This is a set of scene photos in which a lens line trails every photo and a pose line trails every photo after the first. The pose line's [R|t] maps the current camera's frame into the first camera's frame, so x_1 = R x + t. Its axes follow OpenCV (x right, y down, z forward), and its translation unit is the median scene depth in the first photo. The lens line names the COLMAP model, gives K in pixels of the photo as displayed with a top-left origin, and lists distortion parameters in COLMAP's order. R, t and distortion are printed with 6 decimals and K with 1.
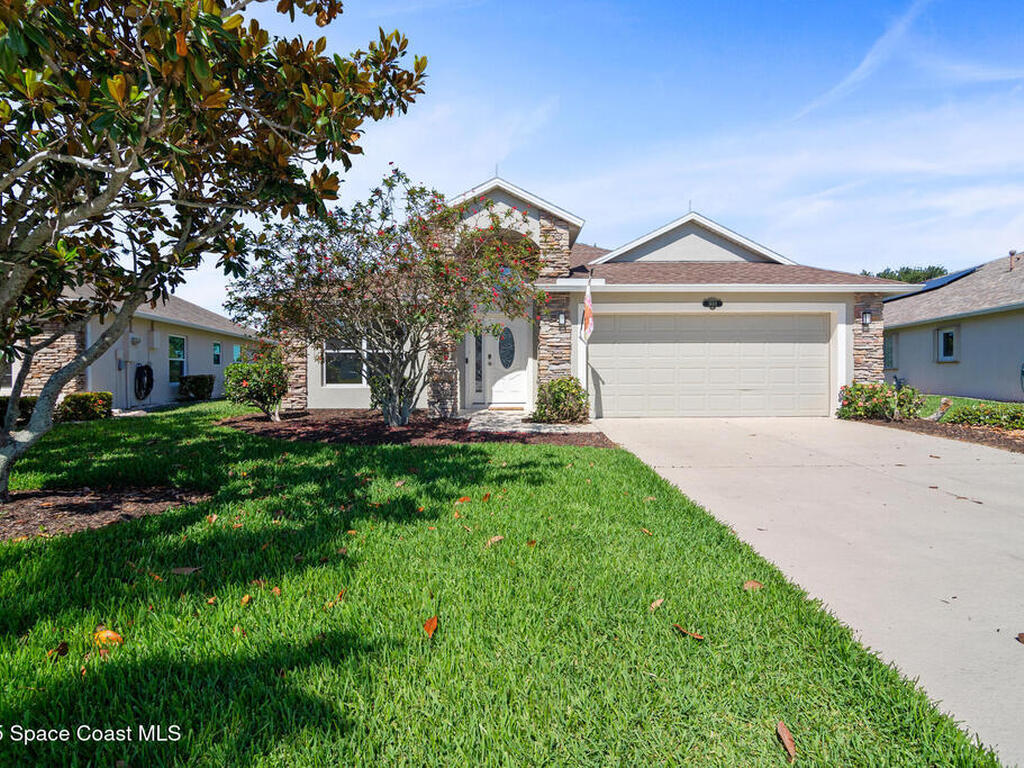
lens RADIAL K [[487.1, 0, 512.0], [0, 487.1, 382.3], [0, 0, 1]] dist [-0.003691, -0.001571]
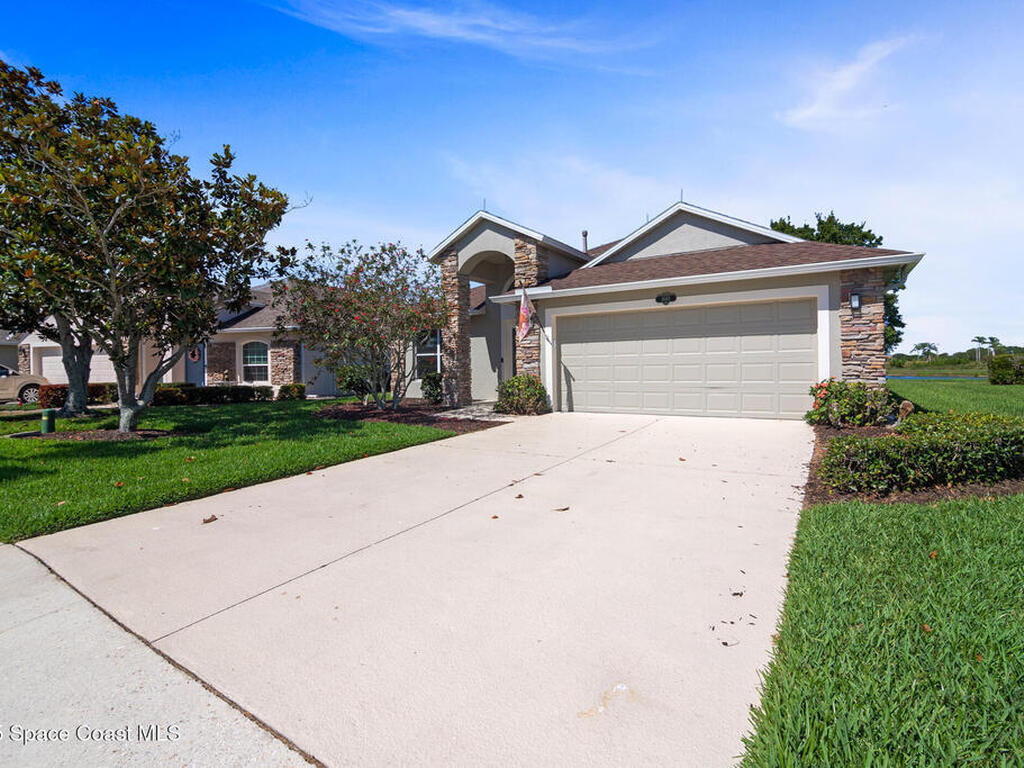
lens RADIAL K [[487.1, 0, 510.8], [0, 487.1, 382.9], [0, 0, 1]] dist [-0.003691, -0.001571]
pose [[0.848917, 0.007565, -0.528472, 0.664793], [-0.002143, 0.999939, 0.010871, -0.002743], [0.528522, -0.008096, 0.848881, 0.005913]]
